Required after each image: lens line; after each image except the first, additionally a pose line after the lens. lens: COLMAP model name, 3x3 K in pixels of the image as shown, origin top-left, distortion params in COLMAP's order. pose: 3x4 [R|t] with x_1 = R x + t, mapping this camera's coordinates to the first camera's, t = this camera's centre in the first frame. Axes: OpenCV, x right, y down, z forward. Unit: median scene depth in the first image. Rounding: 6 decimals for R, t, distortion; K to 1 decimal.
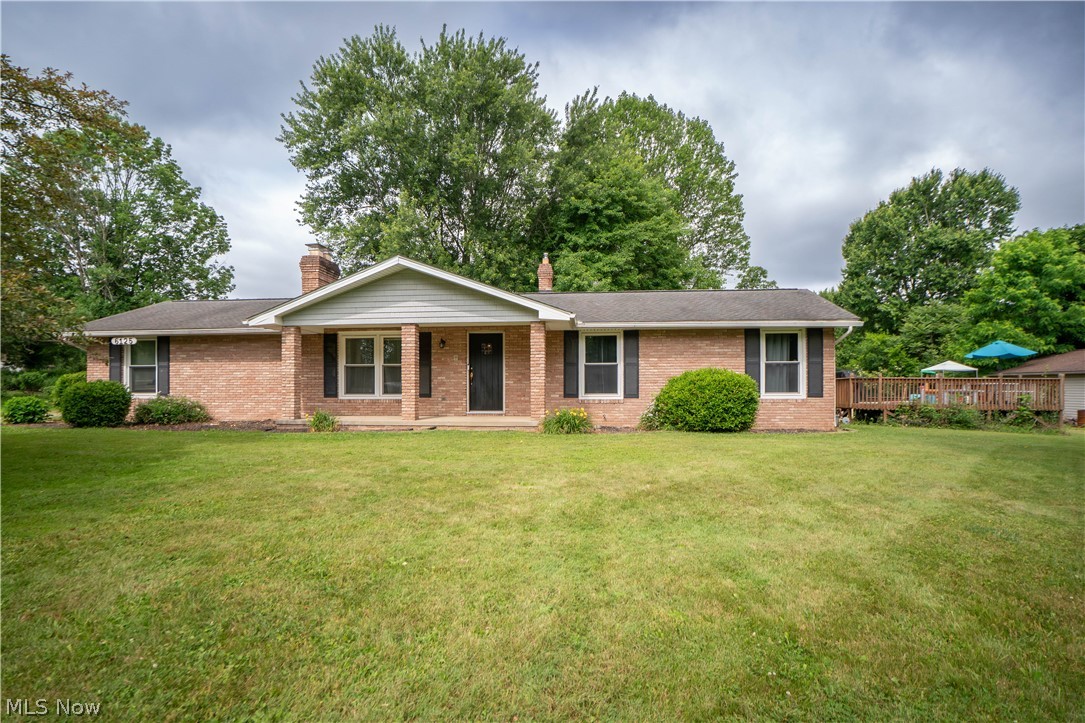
lens RADIAL K [[497.0, 0, 541.6], [0, 497.0, 372.1], [0, 0, 1]] dist [-0.025329, 0.000764]
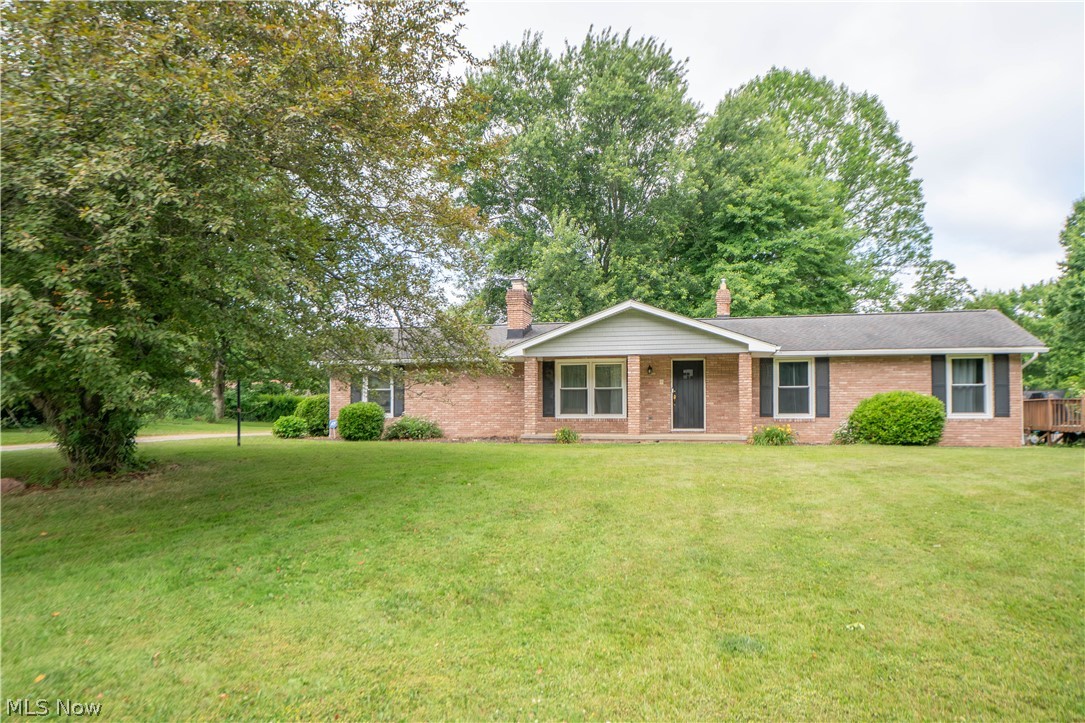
lens RADIAL K [[685.1, 0, 541.6], [0, 685.1, 381.3], [0, 0, 1]] dist [0.010674, 0.004725]
pose [[0.993304, -0.004518, -0.115443, -0.217948], [0.002819, 0.999885, -0.014880, -0.006394], [0.115497, 0.014455, 0.993203, -0.492820]]
